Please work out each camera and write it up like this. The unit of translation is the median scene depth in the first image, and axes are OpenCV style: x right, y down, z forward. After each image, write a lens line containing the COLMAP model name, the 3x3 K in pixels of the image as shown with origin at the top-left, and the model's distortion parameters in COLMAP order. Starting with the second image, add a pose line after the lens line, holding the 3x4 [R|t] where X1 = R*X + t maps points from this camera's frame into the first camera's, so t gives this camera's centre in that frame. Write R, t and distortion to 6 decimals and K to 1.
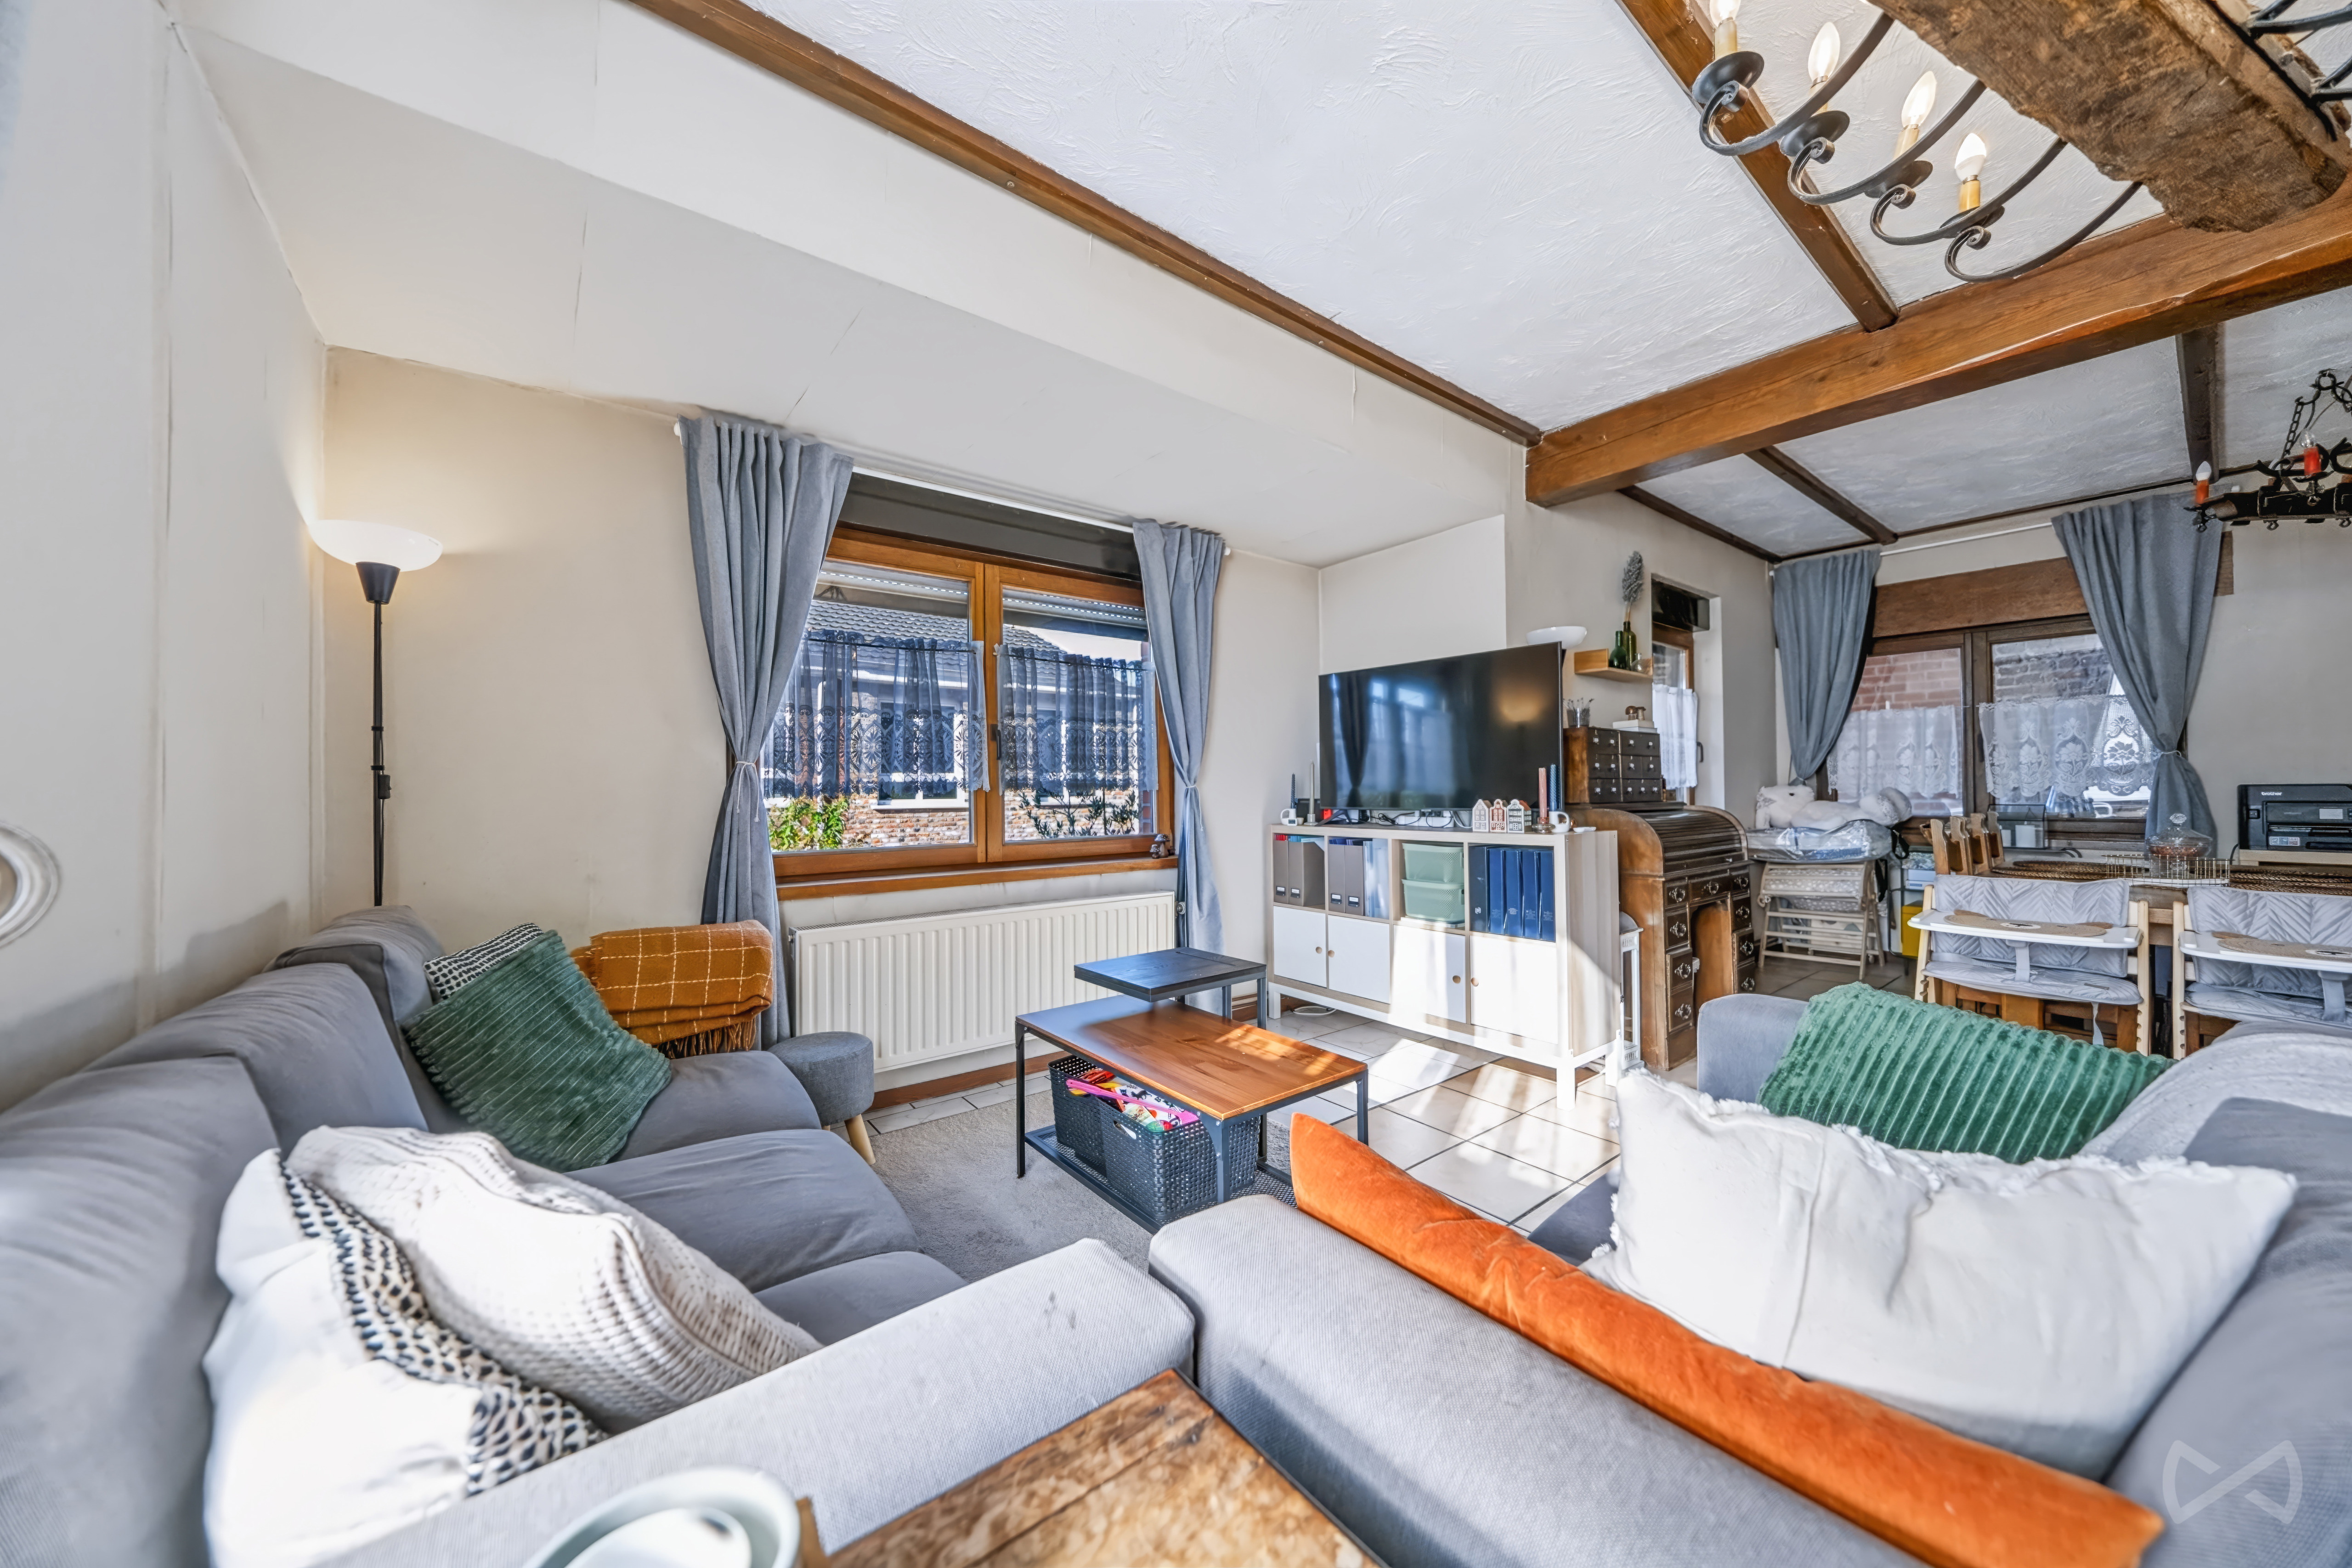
lens RADIAL K [[797.1, 0, 1170.3], [0, 797.1, 783.2], [0, 0, 1]] dist [-0.008858, 0.001044]
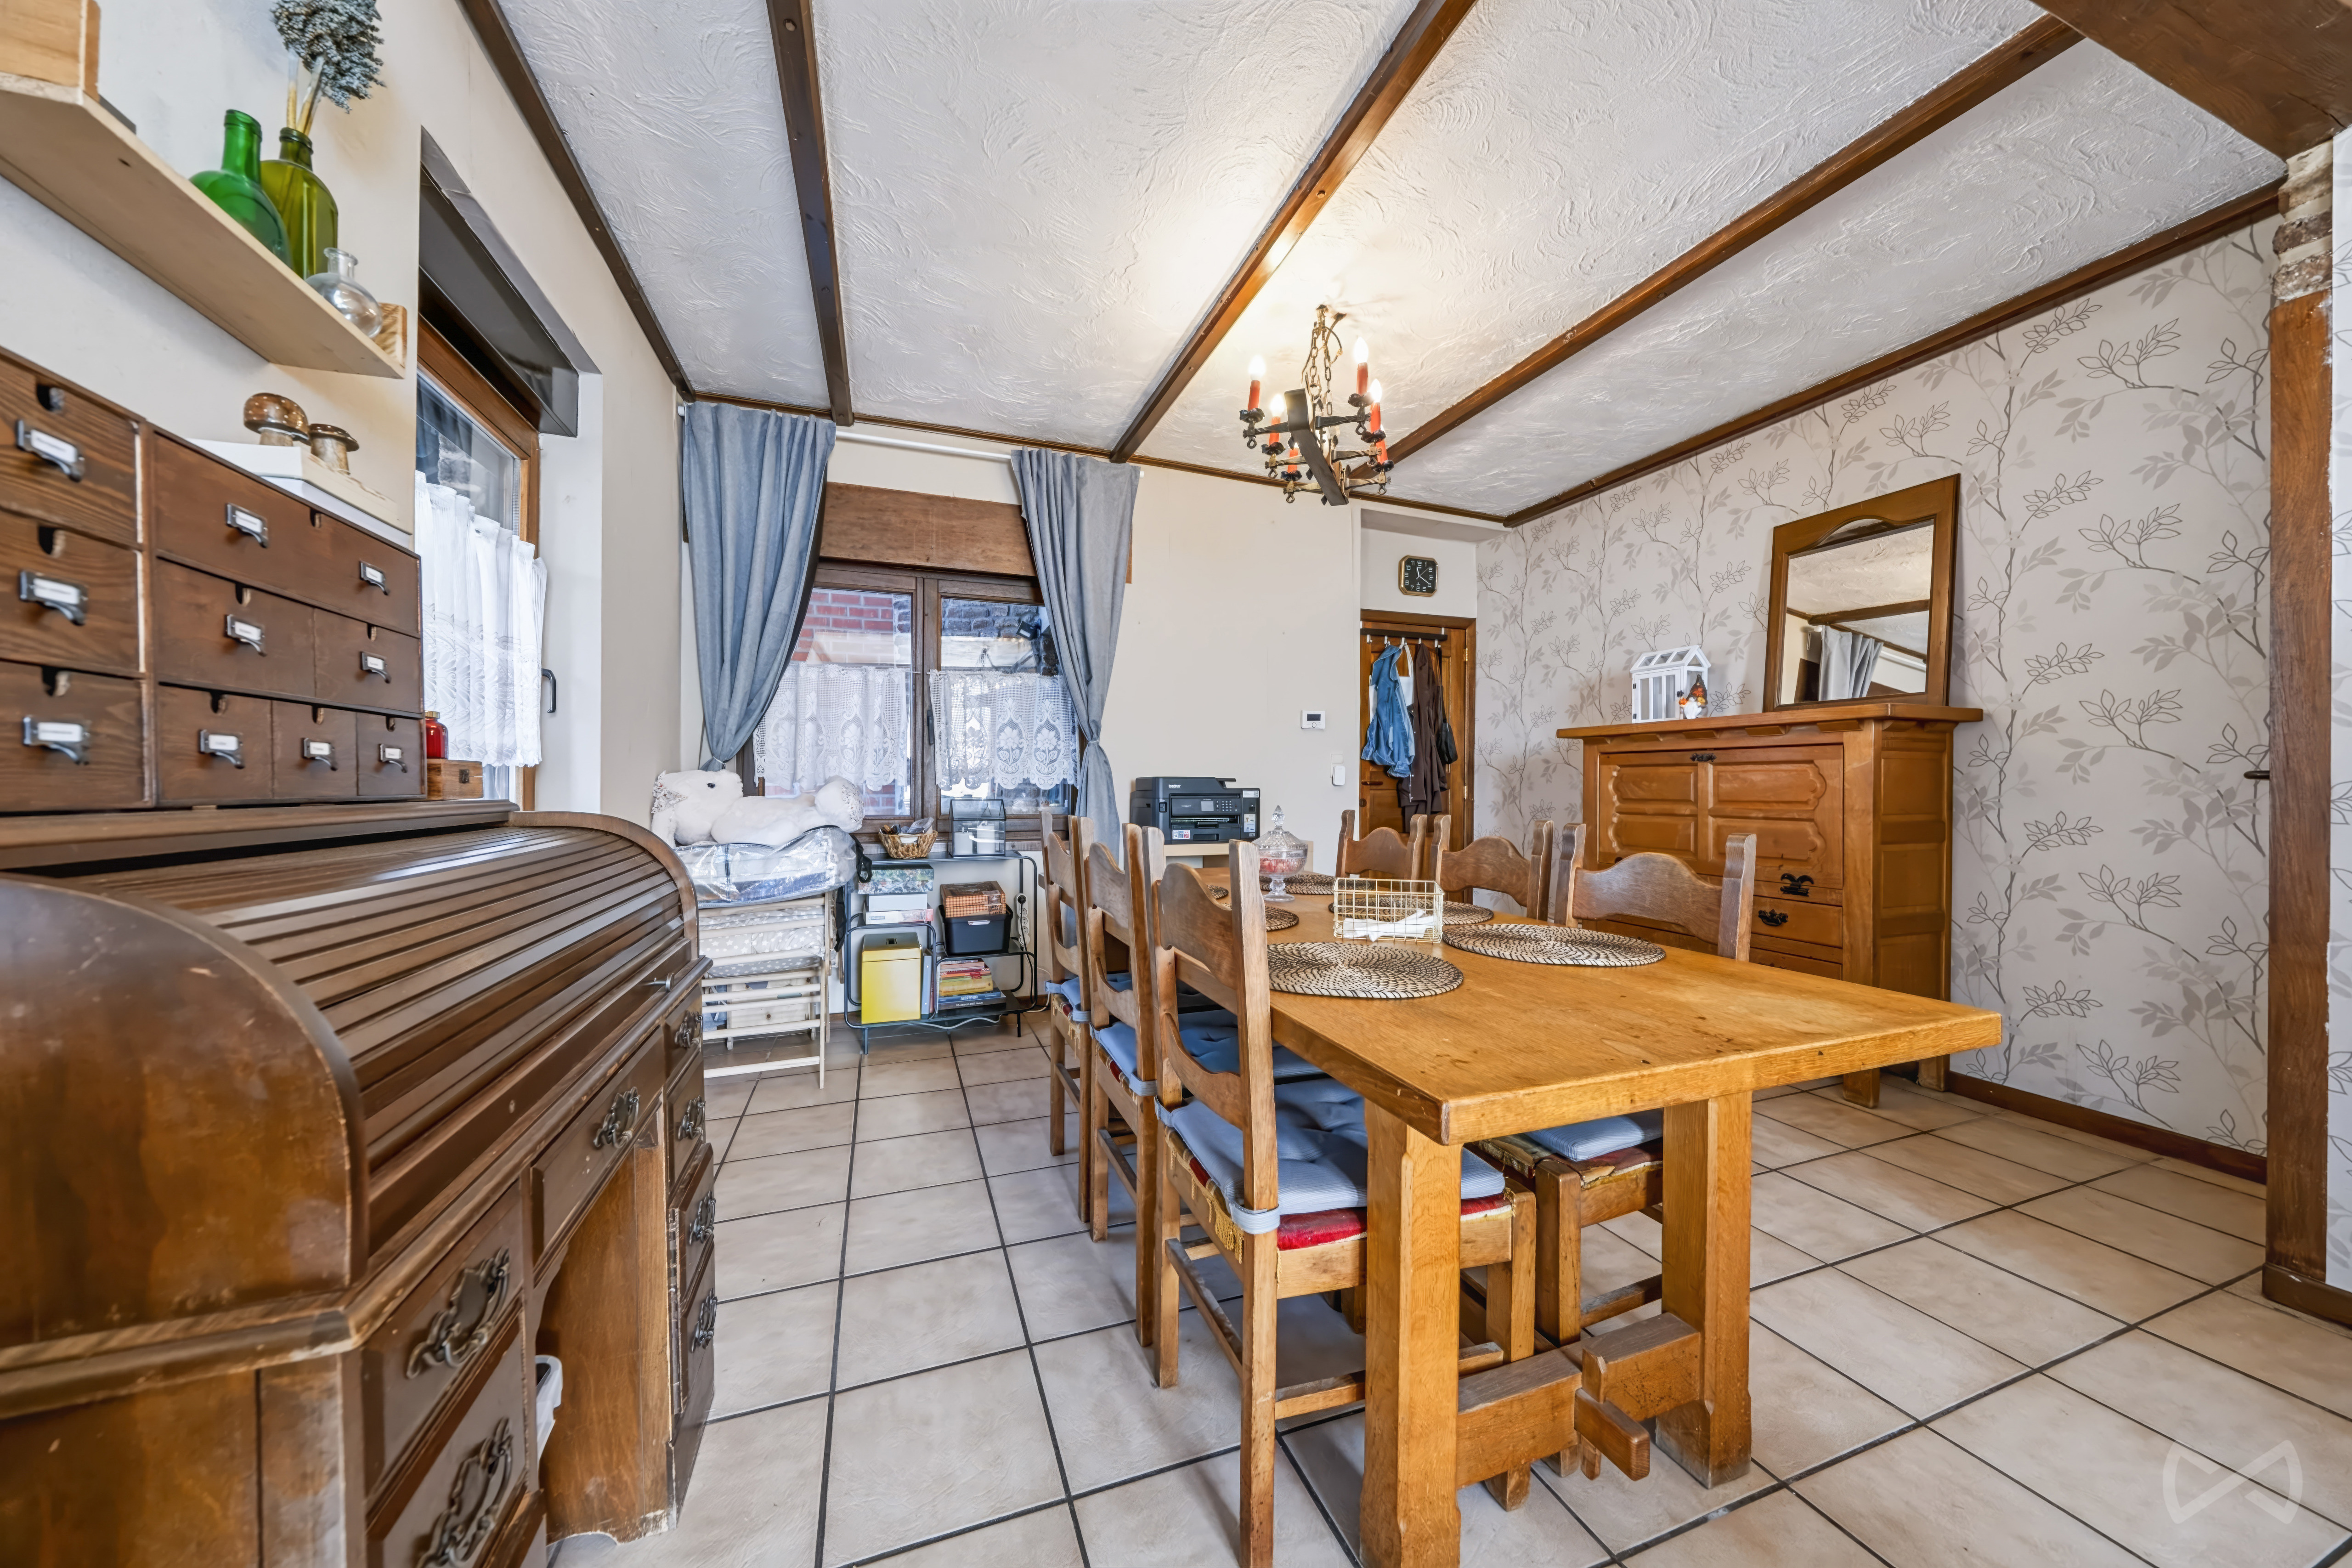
lens RADIAL K [[797.1, 0, 1175.9], [0, 797.1, 785.3], [0, 0, 1]] dist [-0.008858, 0.001044]
pose [[0.295165, 0.010931, 0.955384, 0.338206], [-0.013492, 0.999883, -0.007272, 0.014303], [-0.955351, -0.010744, 0.295278, 0.520746]]
